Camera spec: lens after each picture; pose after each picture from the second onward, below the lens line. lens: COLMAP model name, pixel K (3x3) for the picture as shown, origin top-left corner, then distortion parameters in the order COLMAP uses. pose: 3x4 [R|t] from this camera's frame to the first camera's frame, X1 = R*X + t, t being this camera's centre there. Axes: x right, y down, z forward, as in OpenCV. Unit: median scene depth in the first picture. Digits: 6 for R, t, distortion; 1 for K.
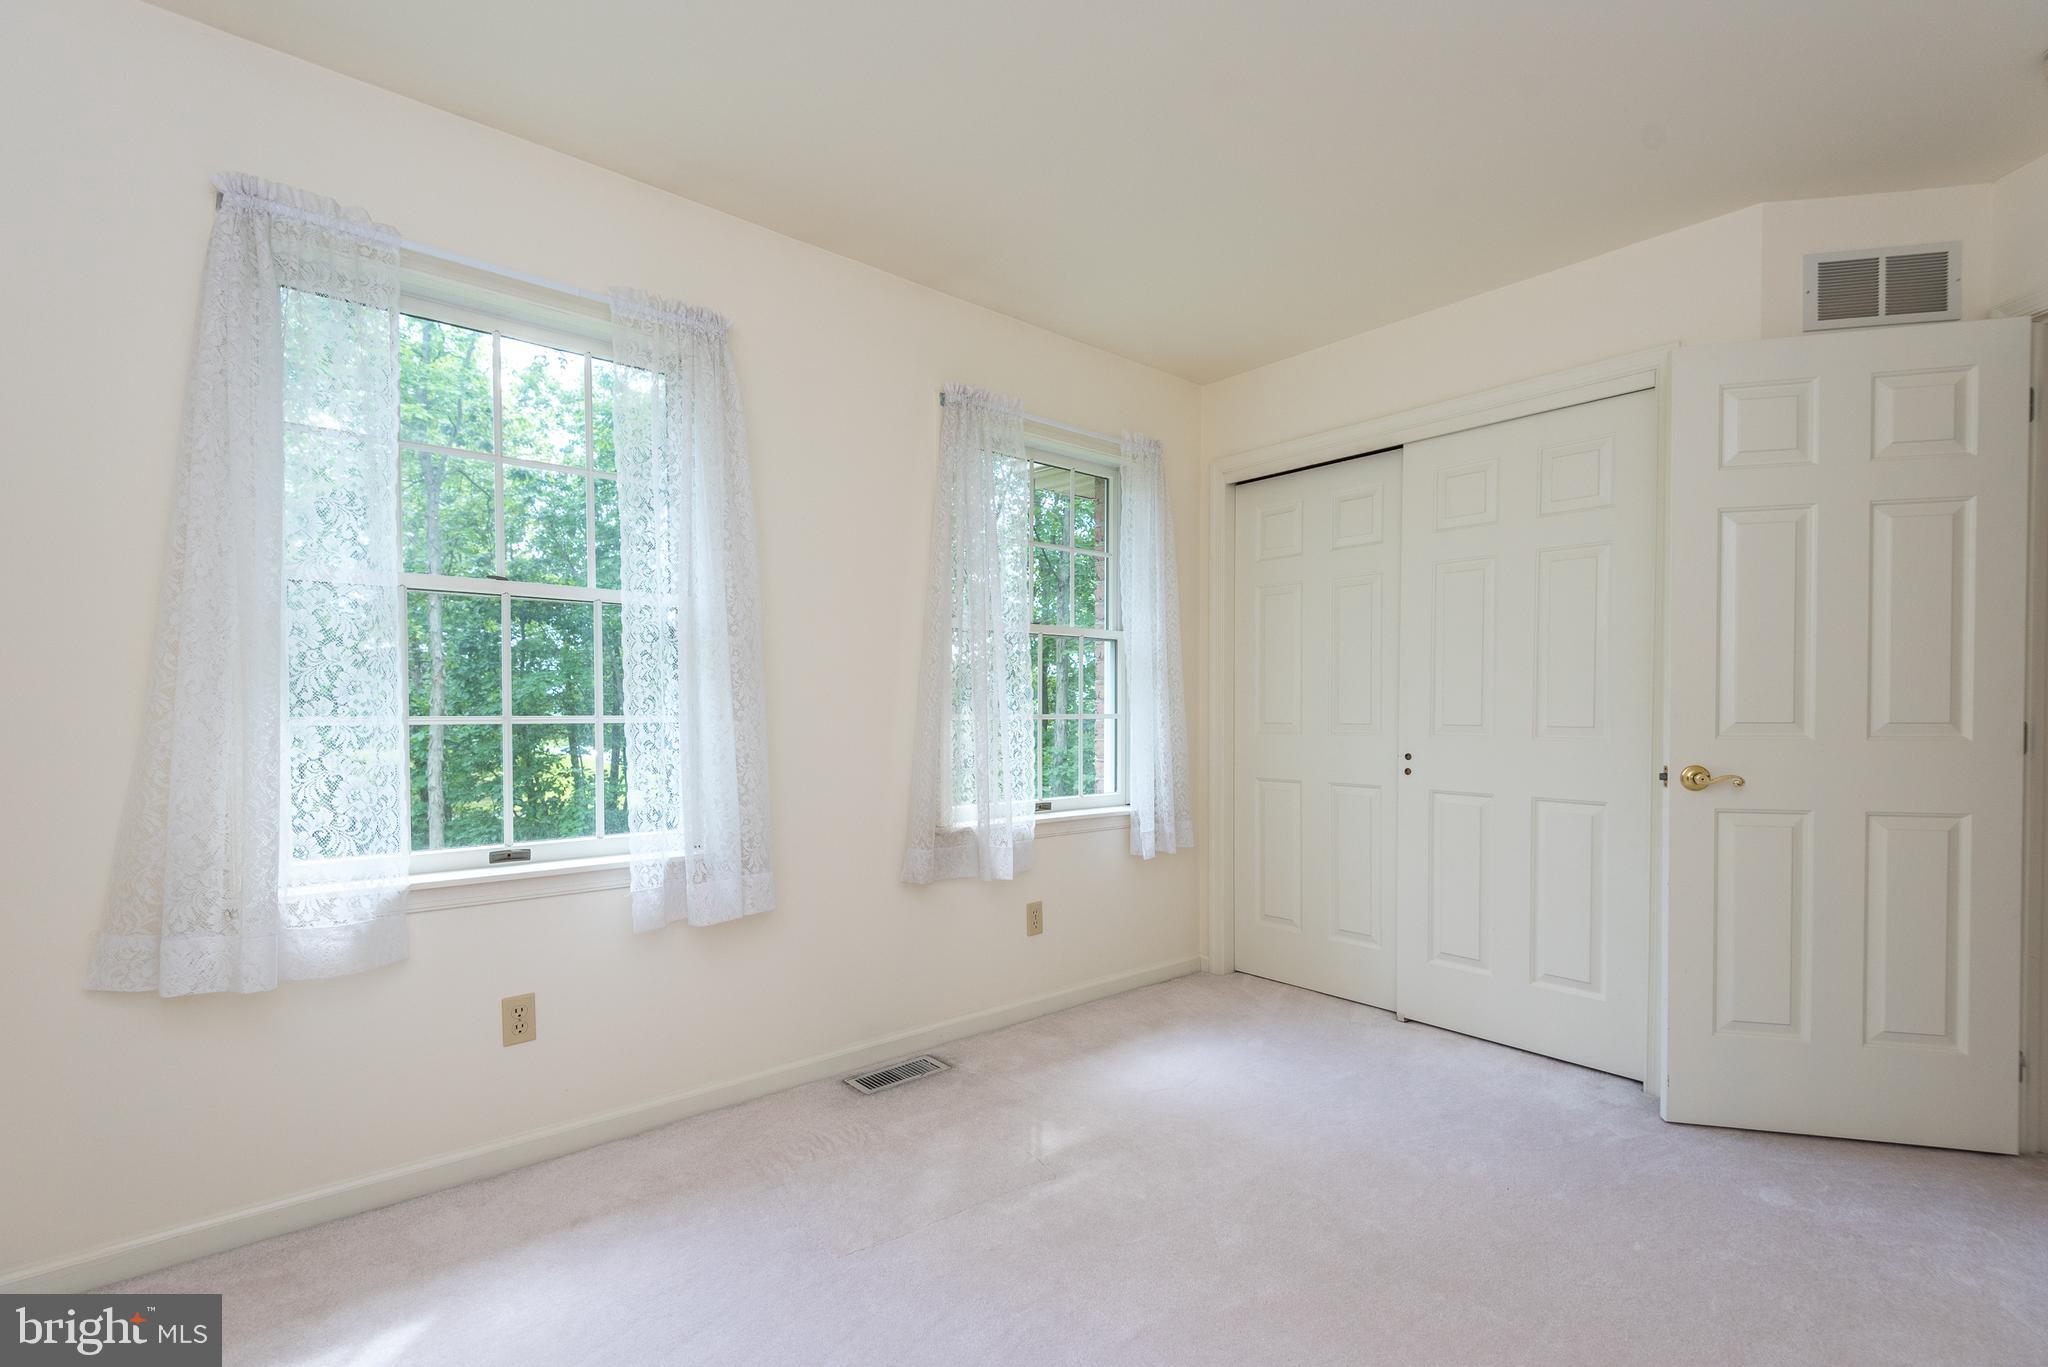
lens RADIAL K [[939.9, 0, 1037.6], [0, 939.9, 729.6], [0, 0, 1]] dist [0.033210, -0.000206]
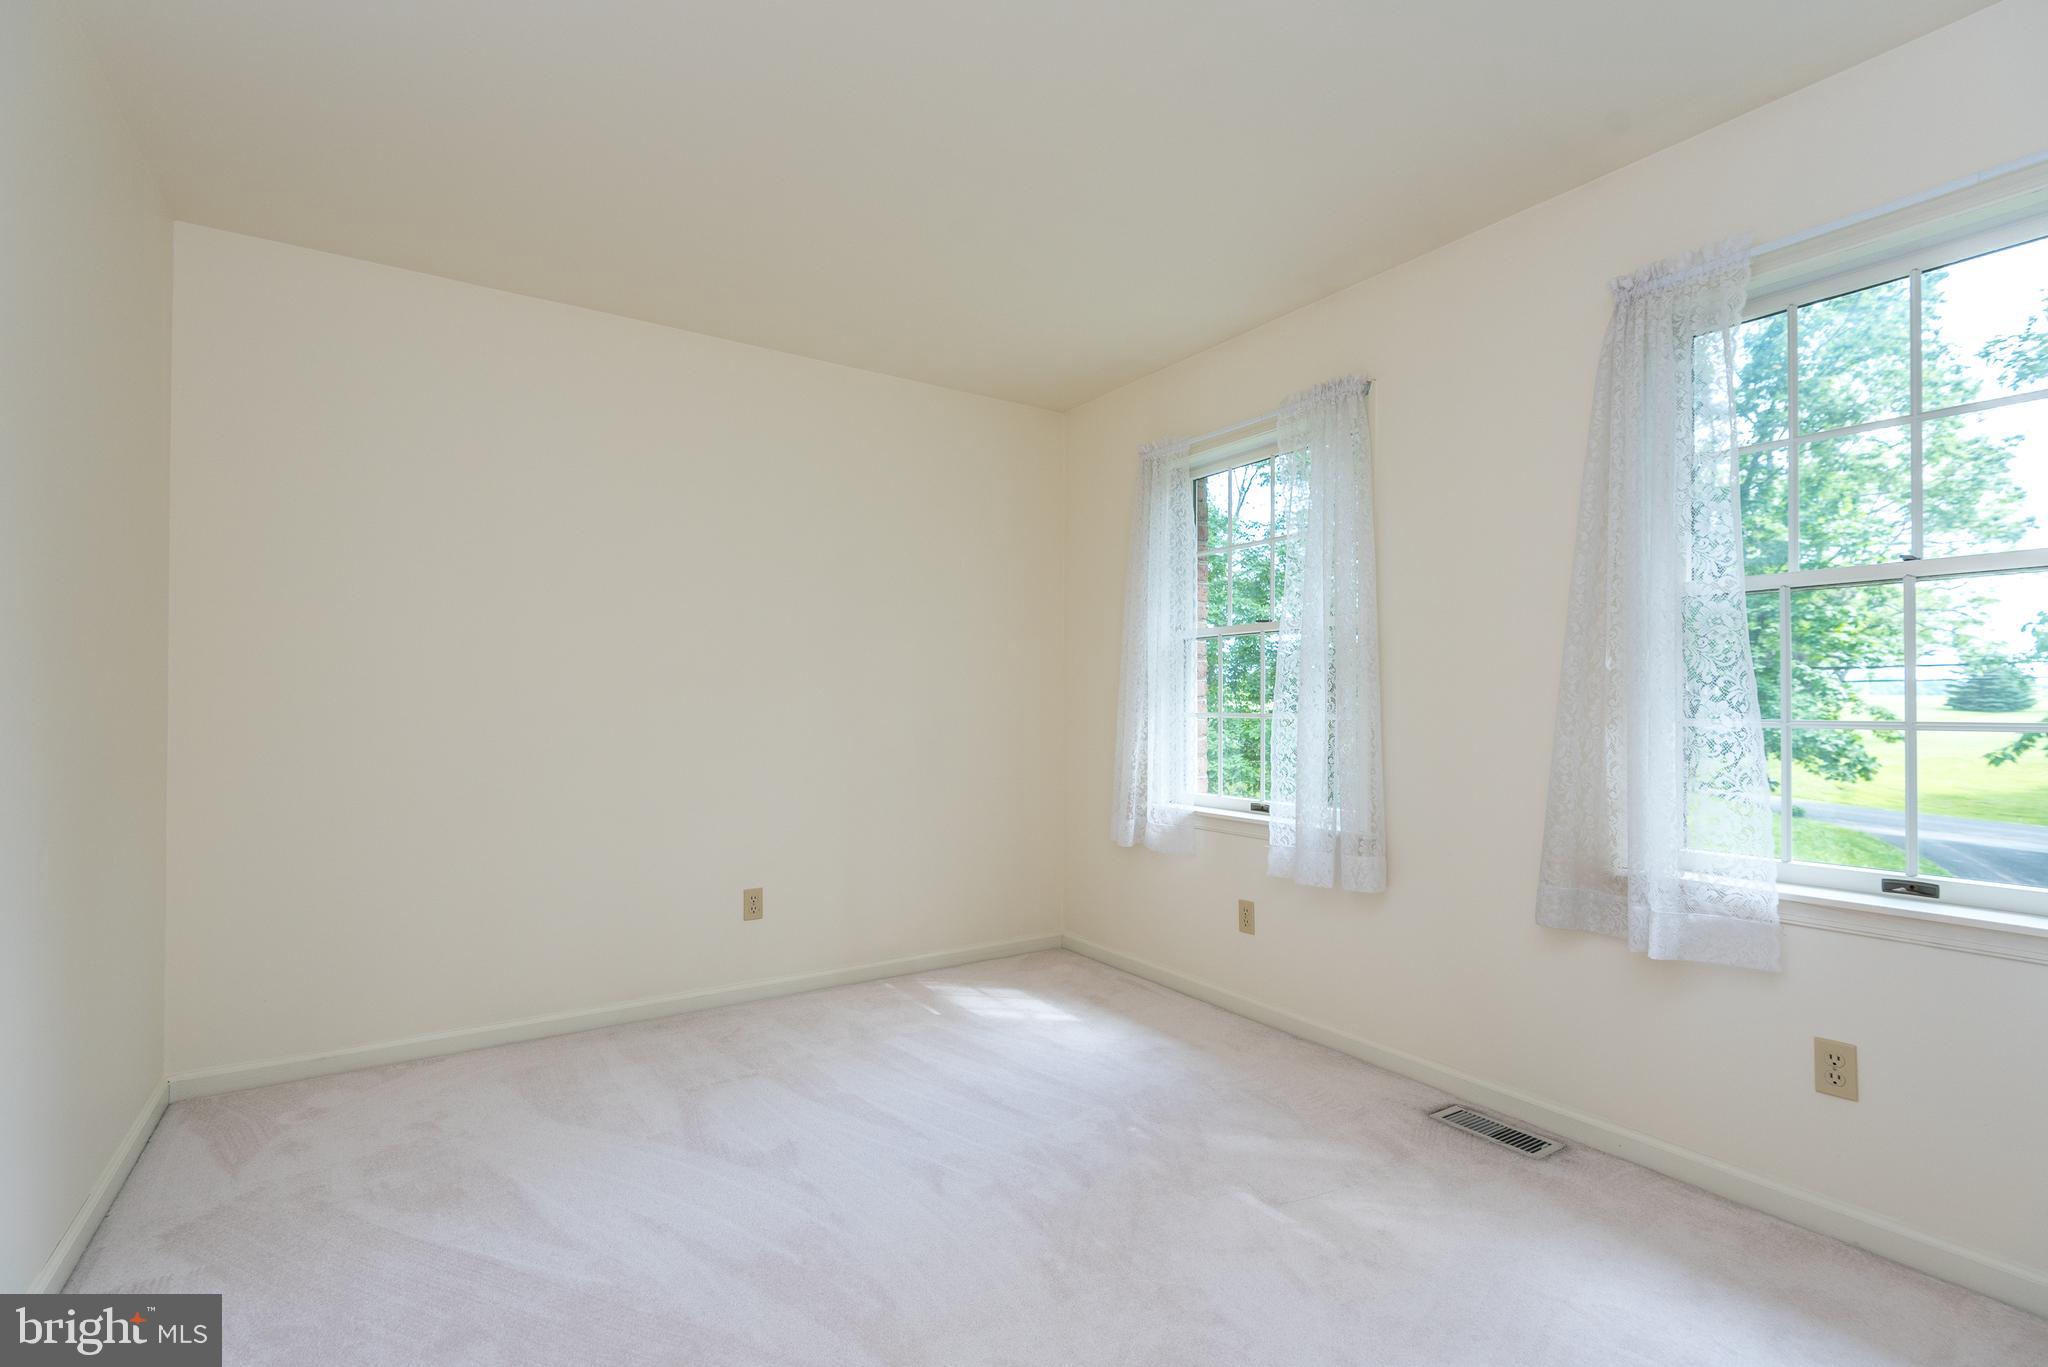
lens RADIAL K [[939.9, 0, 1025.5], [0, 939.9, 688.7], [0, 0, 1]] dist [0.033210, -0.000206]
pose [[-0.115321, -0.018366, -0.993158, 0.767437], [-0.026834, 0.999522, -0.015368, -0.016073], [0.992966, 0.024878, -0.115759, 0.650997]]
